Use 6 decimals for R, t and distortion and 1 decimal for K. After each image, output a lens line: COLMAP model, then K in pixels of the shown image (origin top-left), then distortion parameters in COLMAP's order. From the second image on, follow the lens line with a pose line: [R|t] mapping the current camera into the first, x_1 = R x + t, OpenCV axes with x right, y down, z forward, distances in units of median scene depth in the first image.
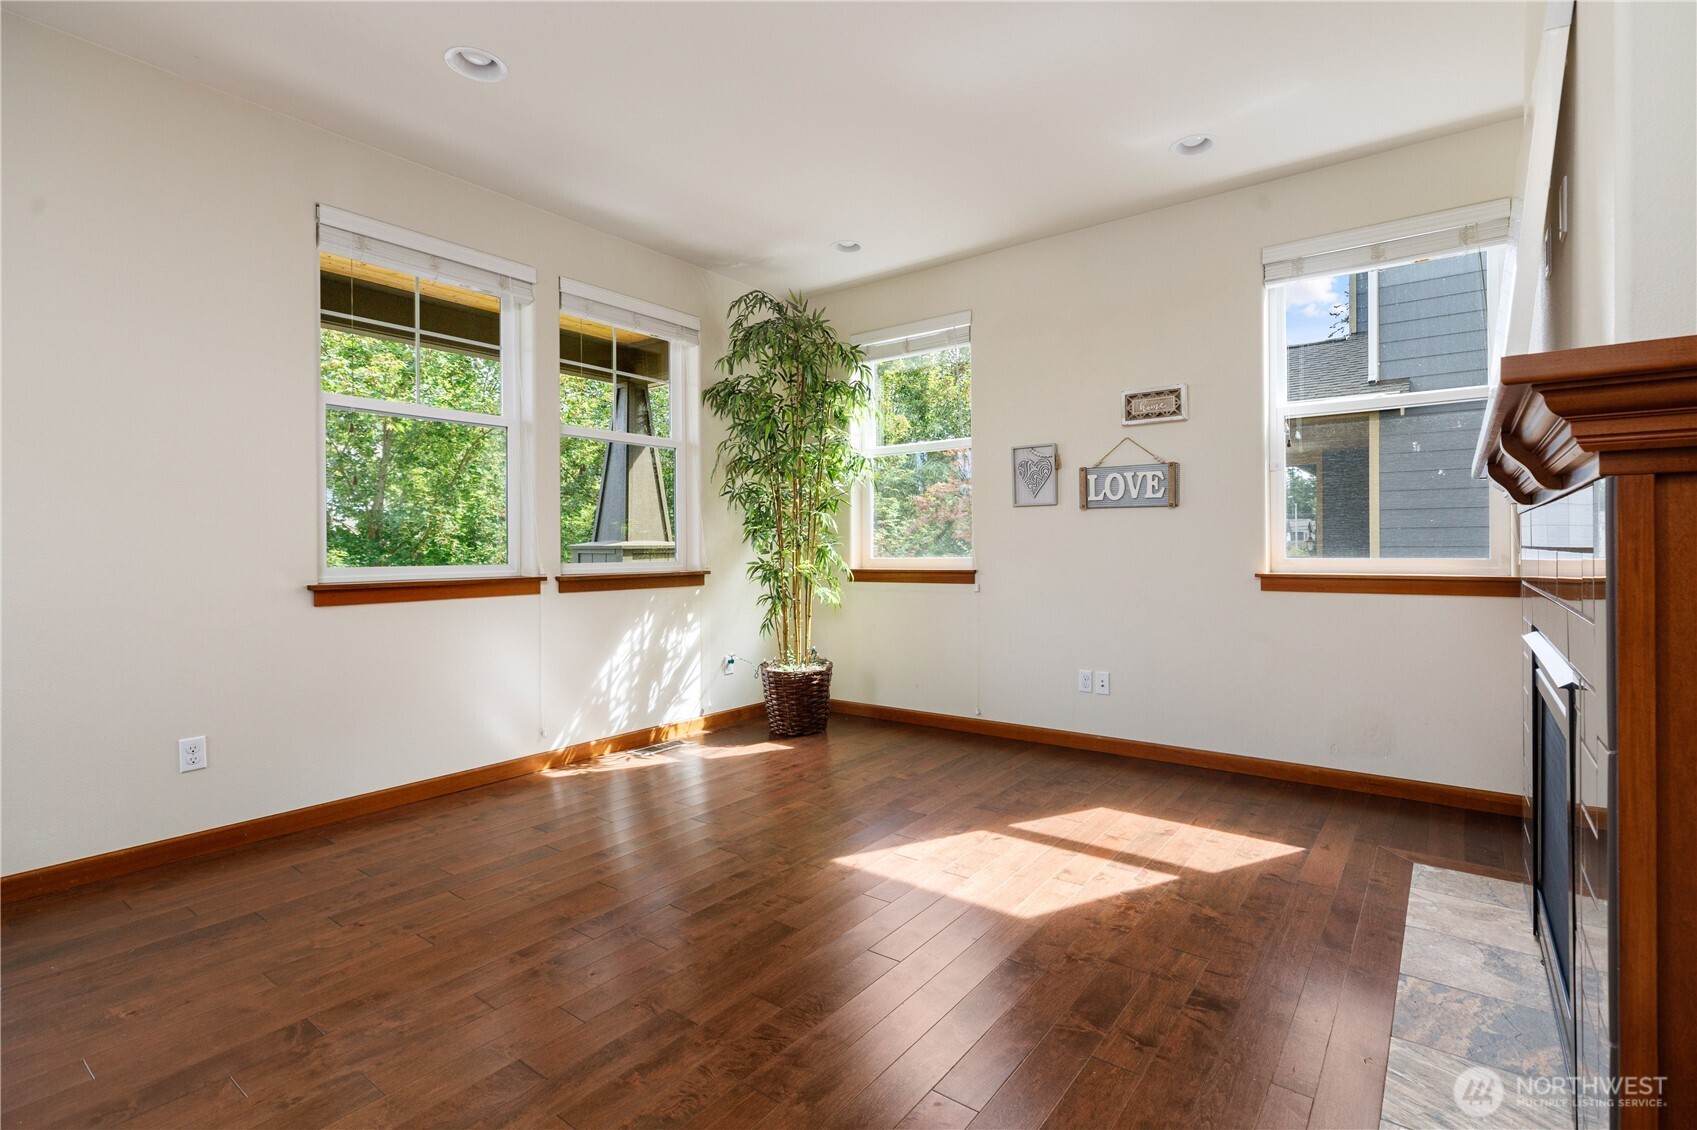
lens RADIAL K [[767.8, 0, 850.7], [0, 767.8, 553.4], [0, 0, 1]] dist [0.004398, 0.001758]
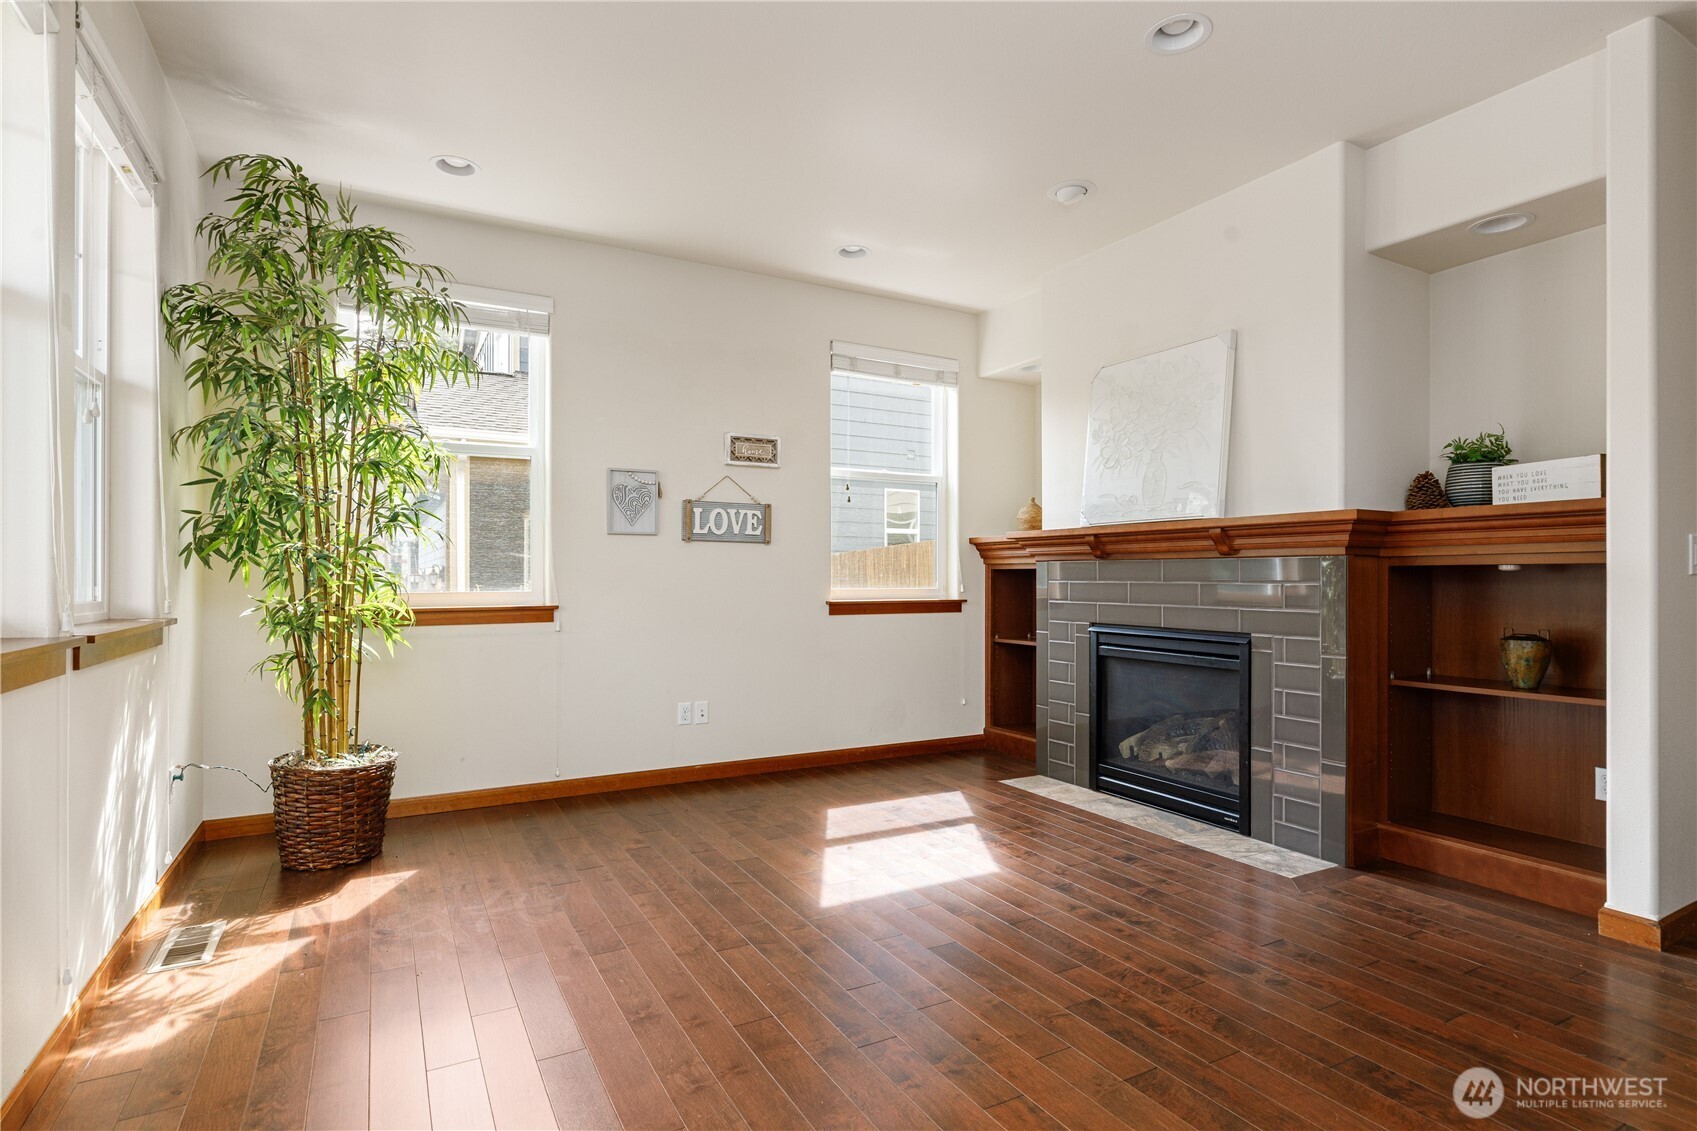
lens RADIAL K [[883.0, 0, 847.2], [0, 883.0, 576.4], [0, 0, 1]] dist [0.006813, 0.000539]
pose [[0.412541, 0.009790, 0.910886, -0.699596], [0.004041, 0.999913, -0.012577, 0.003643], [-0.910930, 0.008869, 0.412465, 0.359567]]
